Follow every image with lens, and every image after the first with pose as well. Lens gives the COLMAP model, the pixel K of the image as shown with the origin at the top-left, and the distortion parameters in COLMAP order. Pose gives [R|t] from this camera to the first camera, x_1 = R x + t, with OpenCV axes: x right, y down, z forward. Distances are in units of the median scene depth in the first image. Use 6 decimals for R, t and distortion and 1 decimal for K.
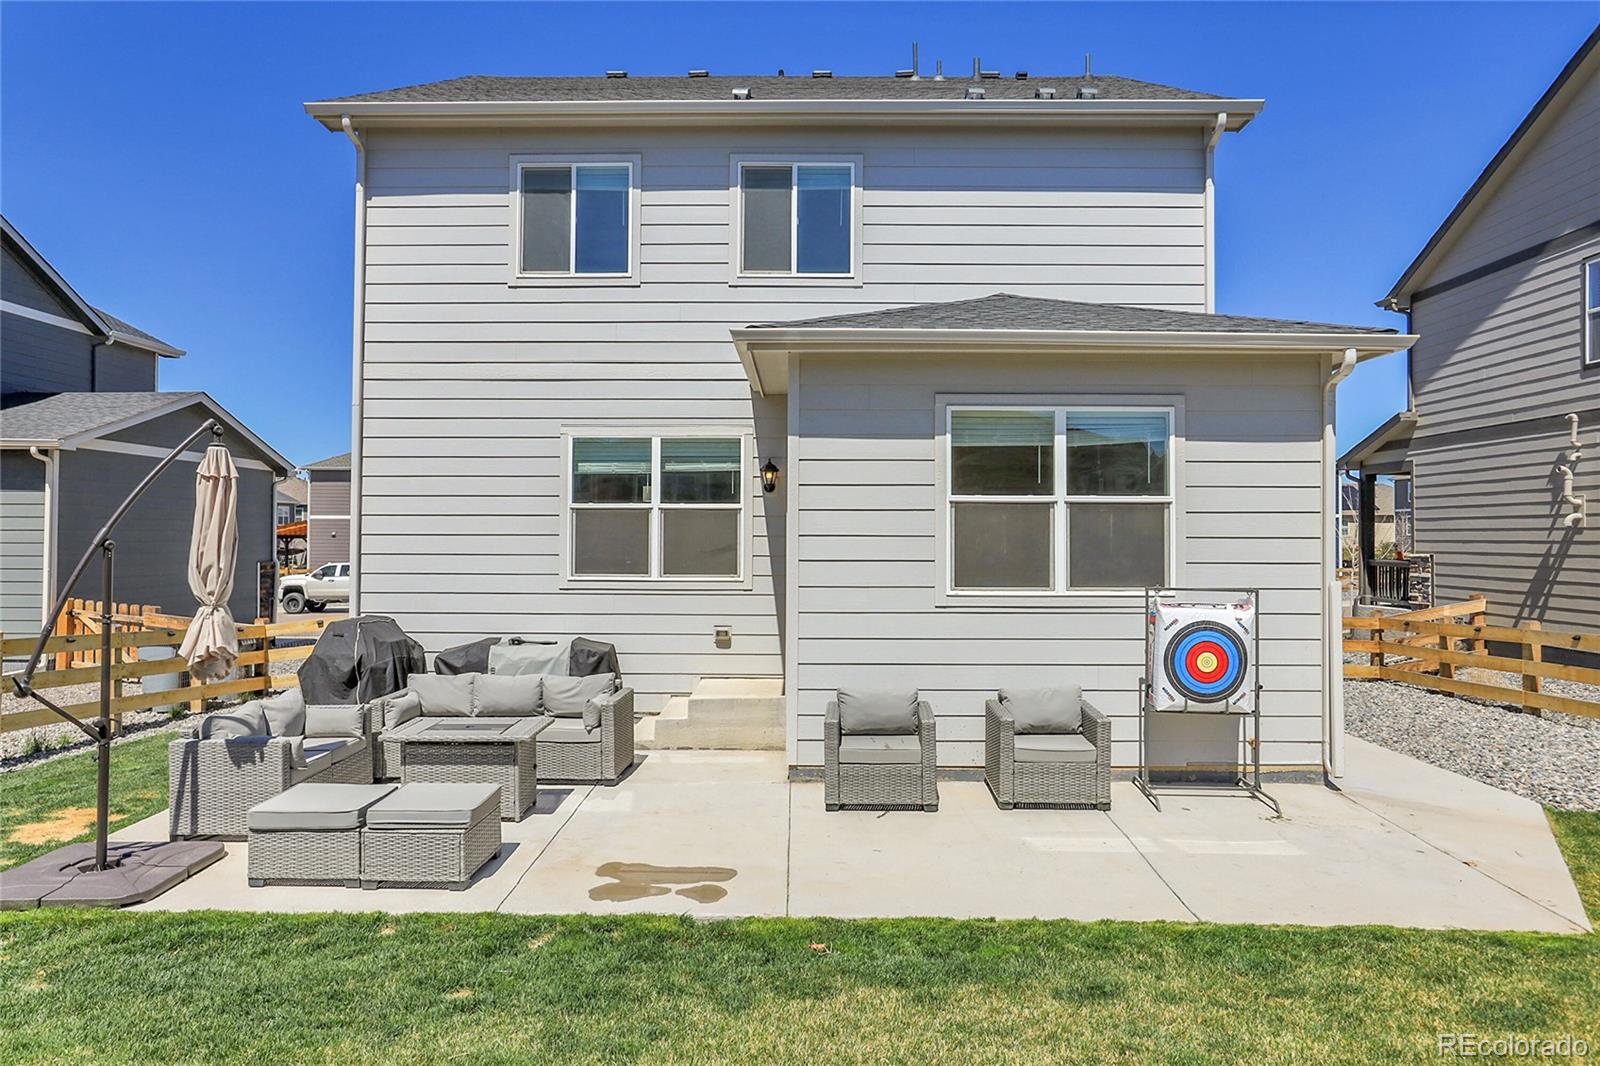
lens RADIAL K [[1054.2, 0, 796.6], [0, 1054.2, 513.6], [0, 0, 1]] dist [-0.031208, 0.036242]
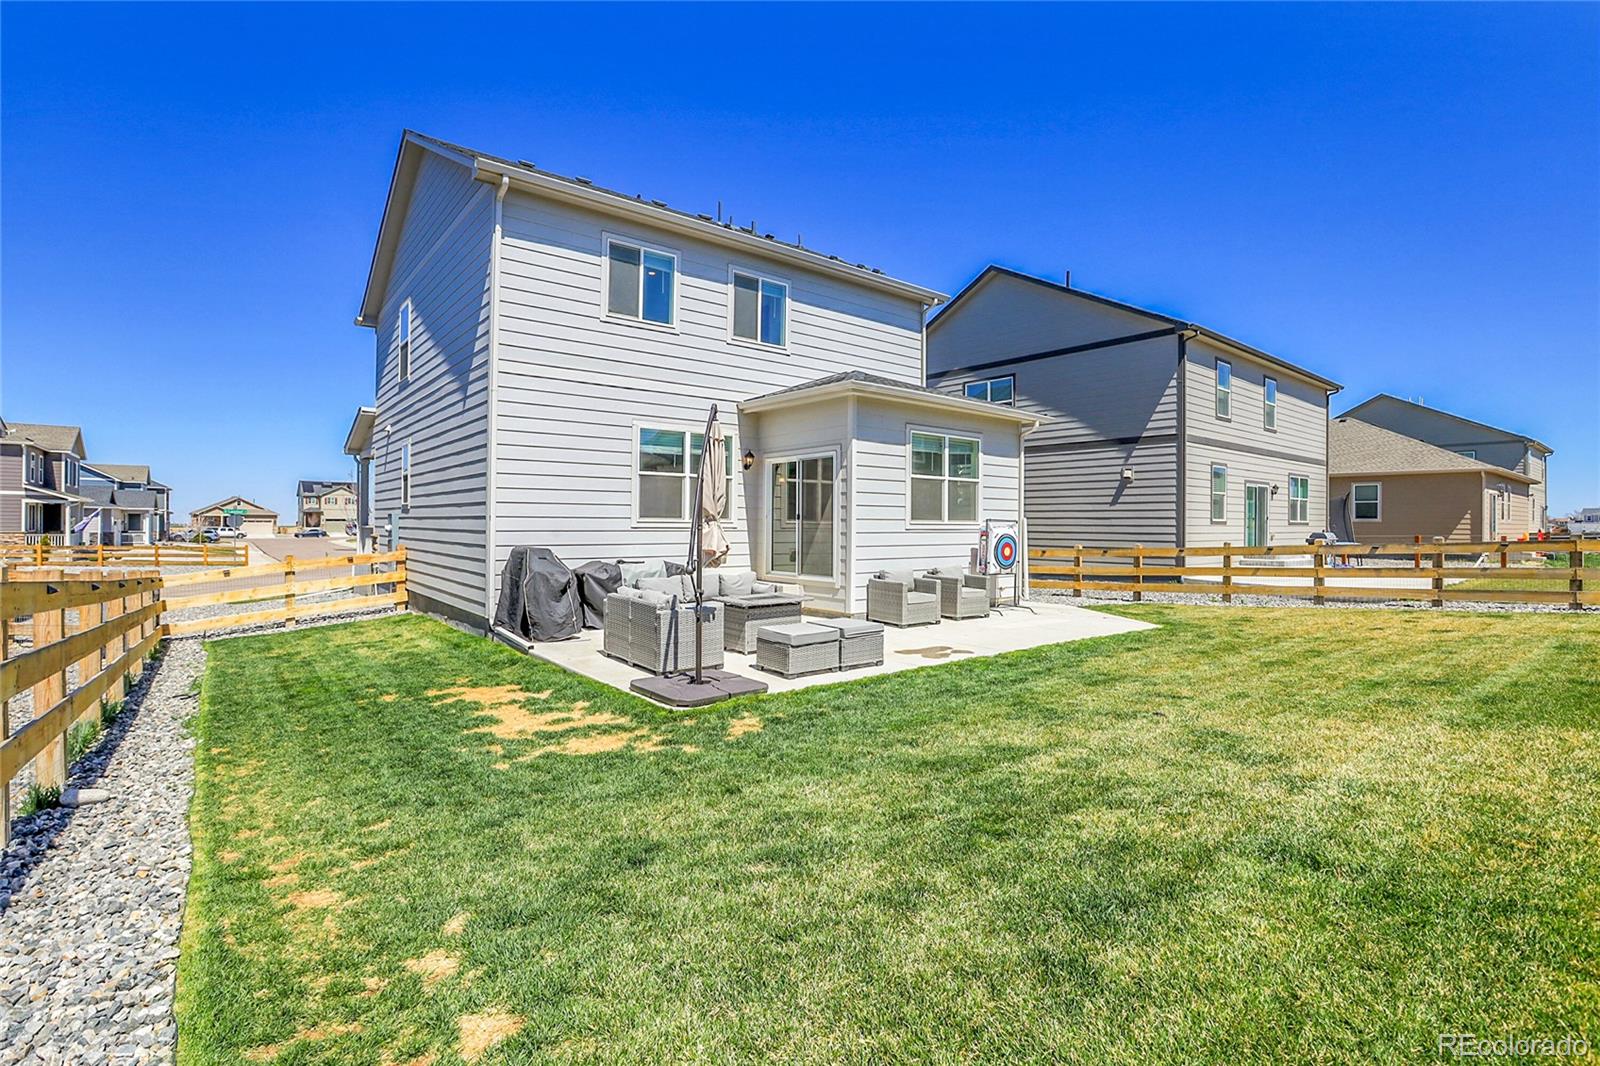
lens RADIAL K [[750.7, 0, 796.0], [0, 750.7, 521.3], [0, 0, 1]] dist [-0.059017, 0.030031]
pose [[0.768503, 0.003338, 0.639837, -0.733315], [-0.017314, 0.999729, 0.015580, 0.041708], [-0.639611, -0.023051, 0.768353, 0.025796]]
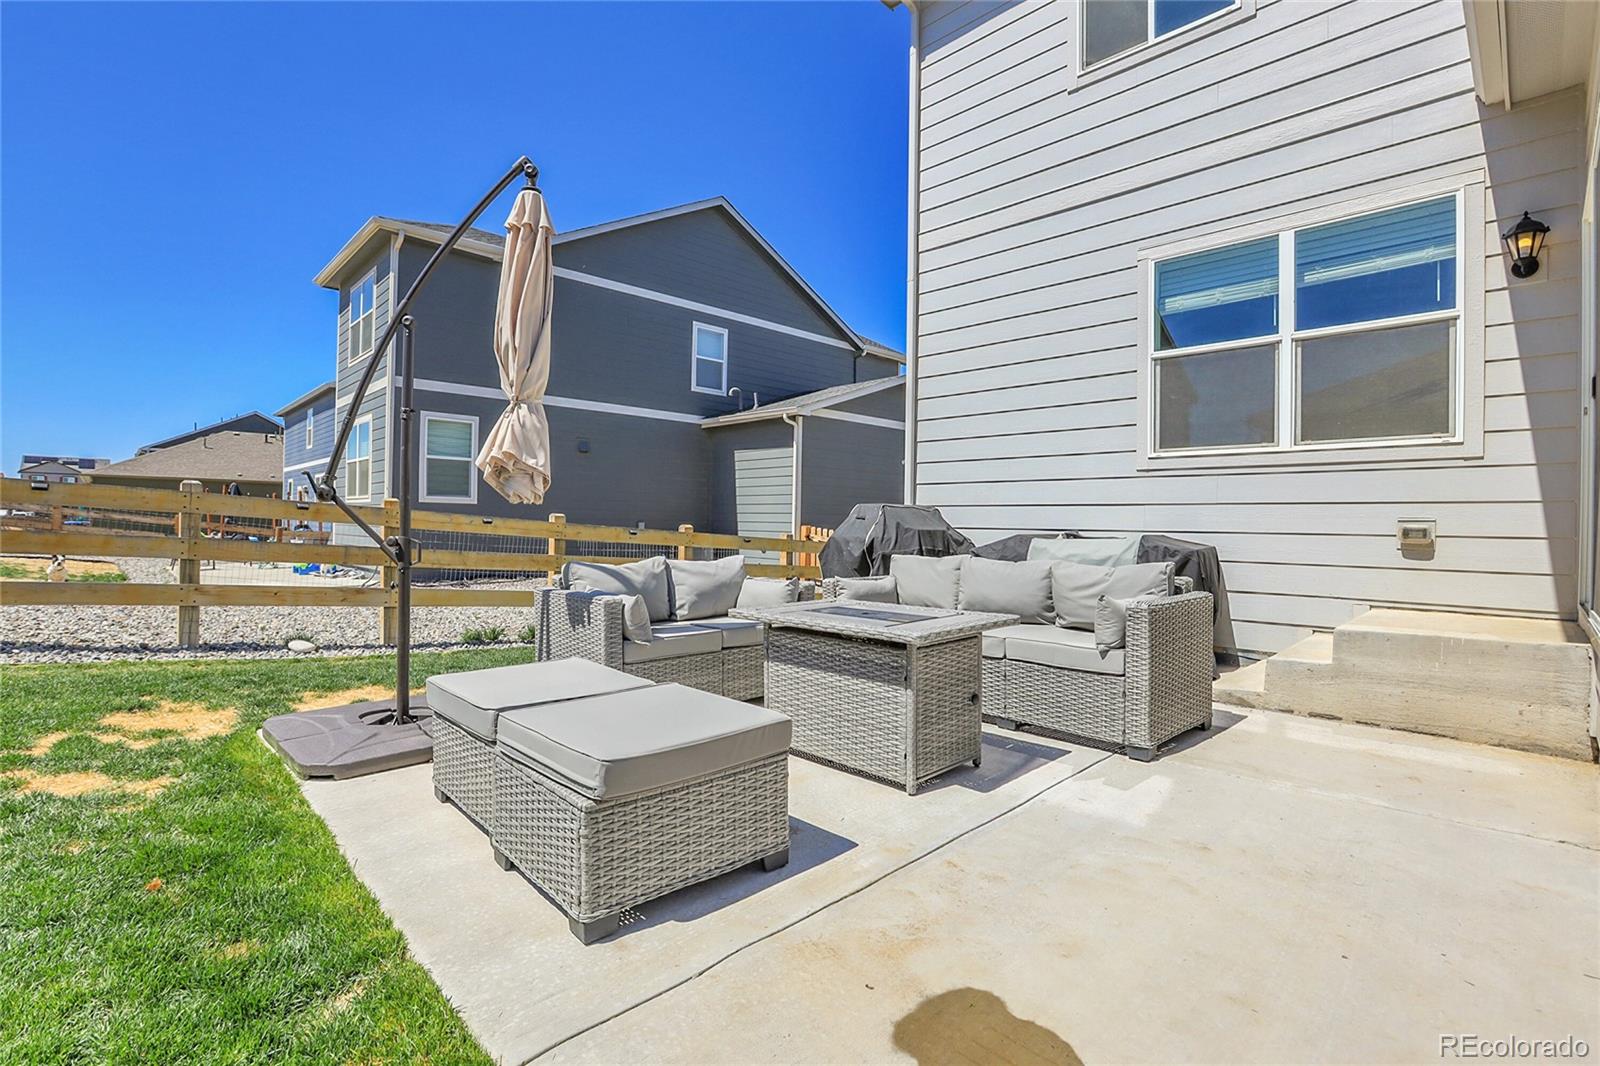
lens RADIAL K [[746.7, 0, 793.1], [0, 746.7, 520.4], [0, 0, 1]] dist [-0.057416, 0.020231]
pose [[0.701766, 0.004176, -0.712396, -0.026750], [0.001719, 0.999970, 0.007556, 0.102650], [0.712406, -0.006527, 0.701737, 0.469236]]
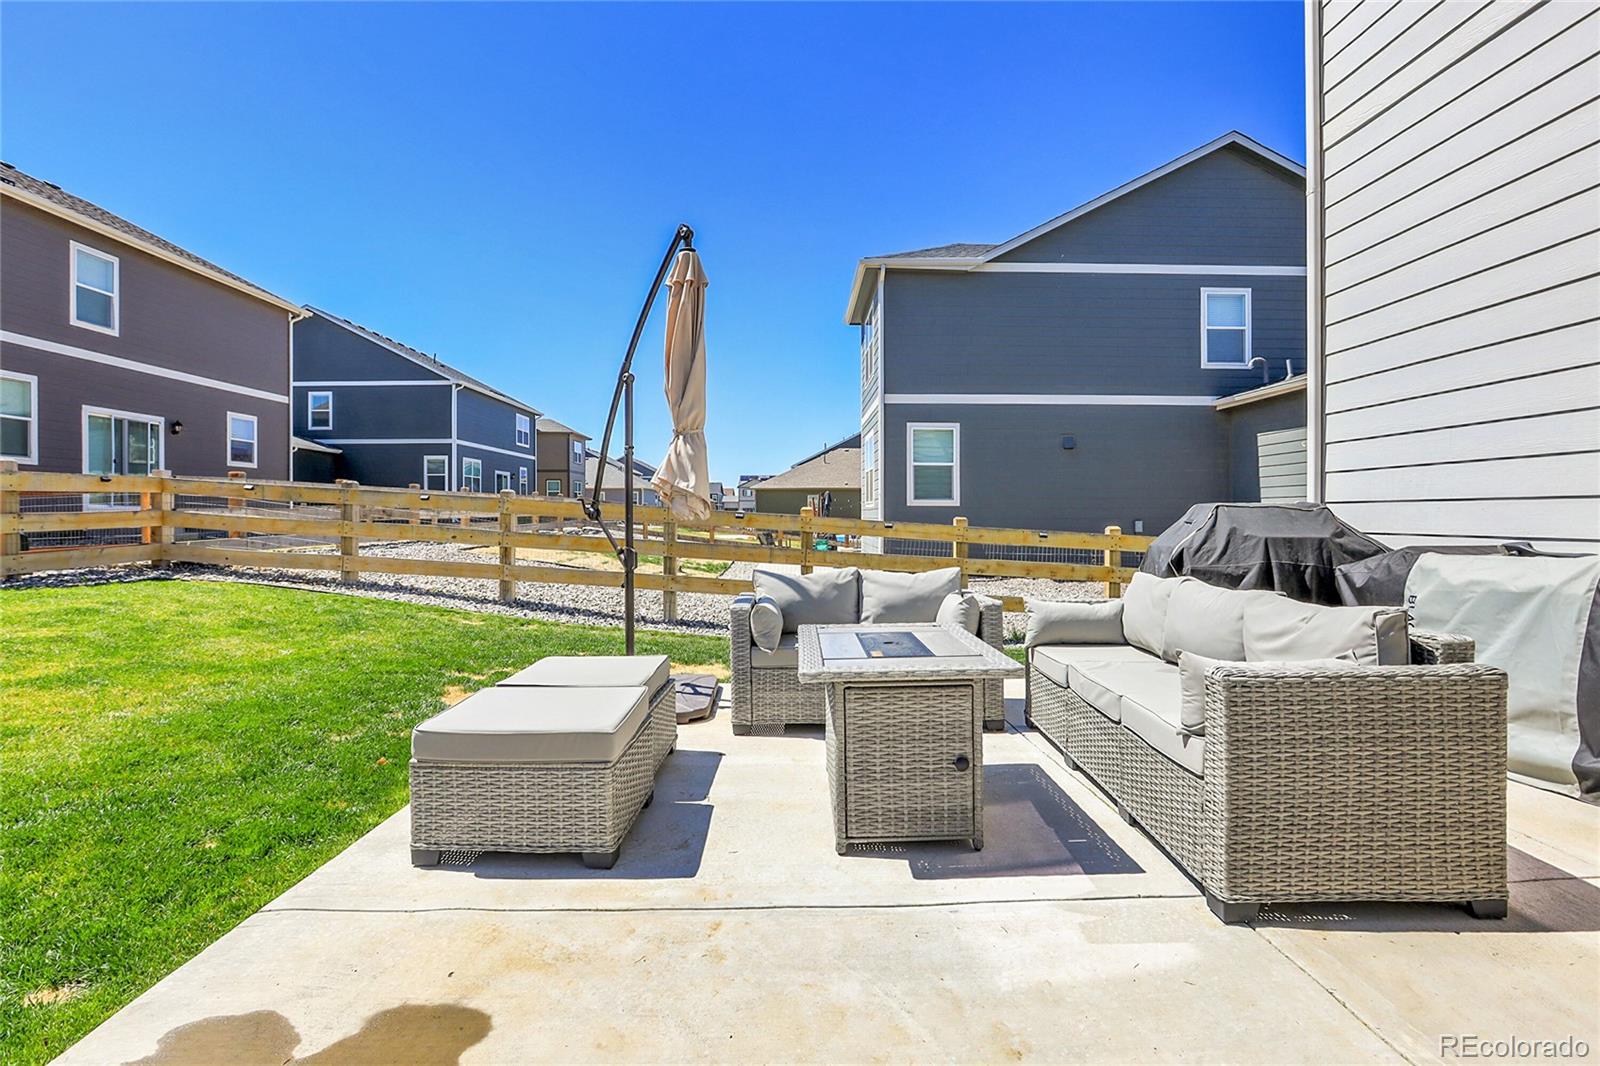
lens RADIAL K [[750.7, 0, 796.0], [0, 750.7, 521.3], [0, 0, 1]] dist [-0.059017, 0.030031]
pose [[0.015644, 0.004749, -0.999866, 0.044228], [0.021257, 0.999761, 0.005081, 0.097374], [0.999652, -0.021334, 0.015539, 0.661939]]
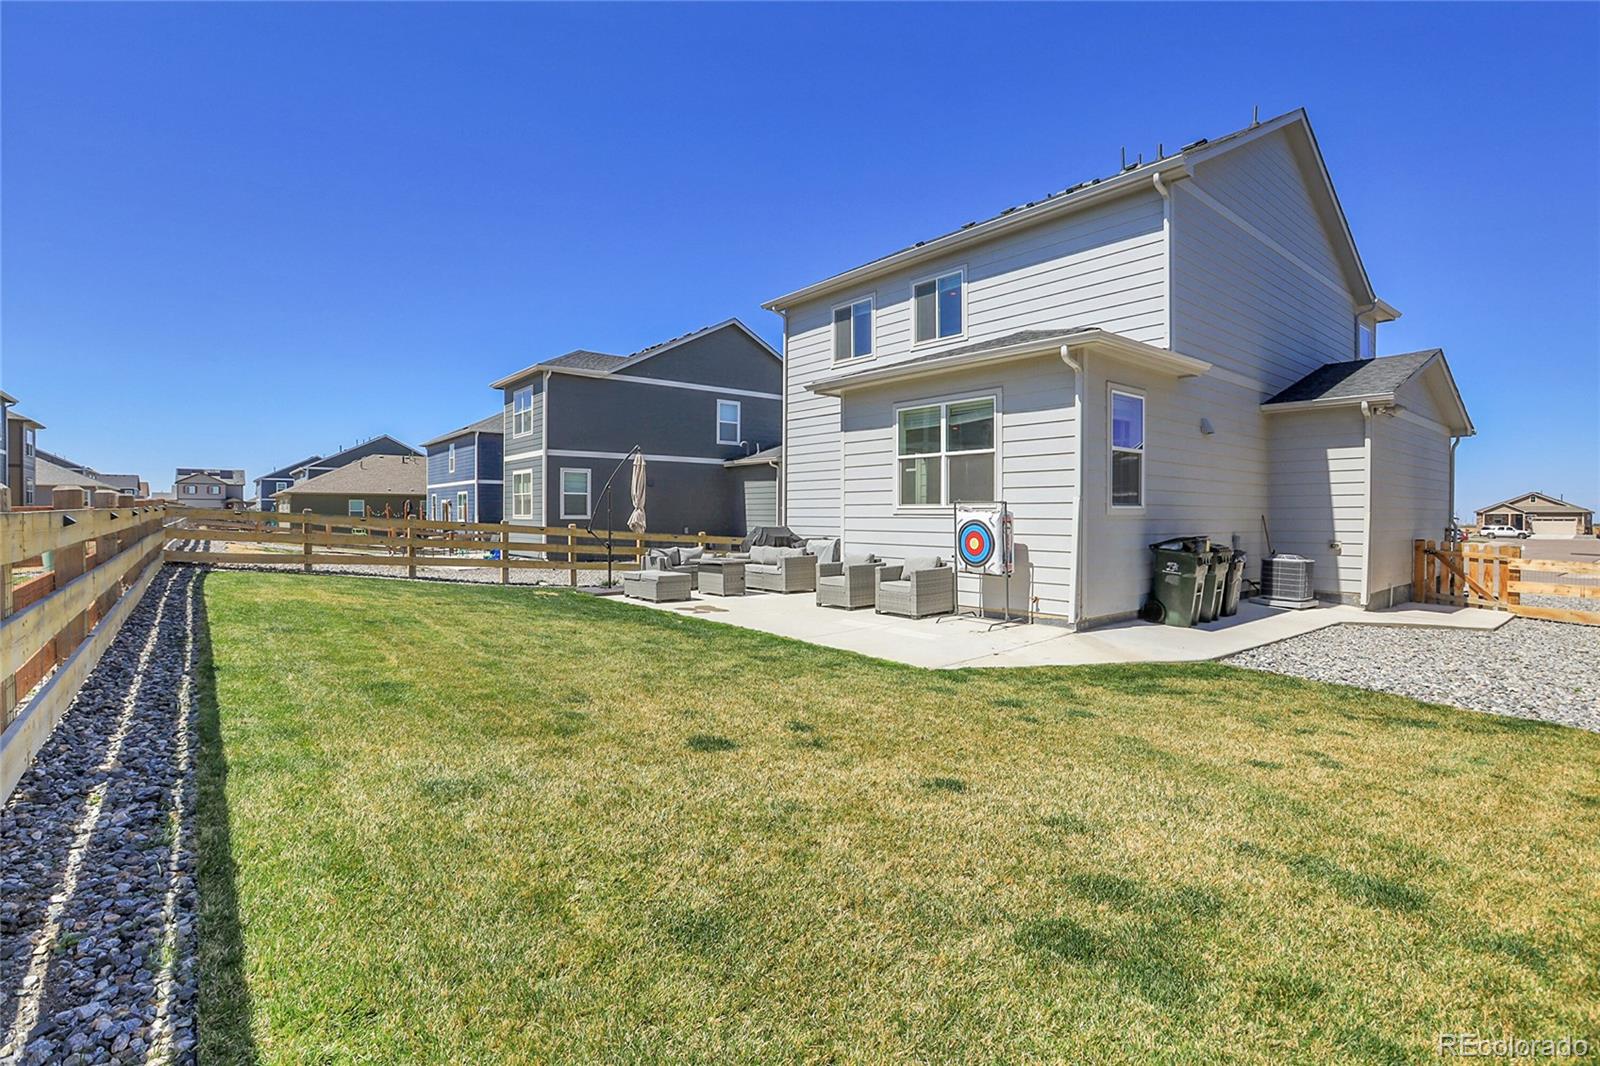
lens RADIAL K [[750.7, 0, 796.0], [0, 750.7, 521.3], [0, 0, 1]] dist [-0.059017, 0.030031]
pose [[0.642958, 0.004332, -0.765889, 0.825835], [0.014535, 0.999735, 0.017857, 0.056998], [0.765764, -0.022614, 0.642724, -0.011390]]
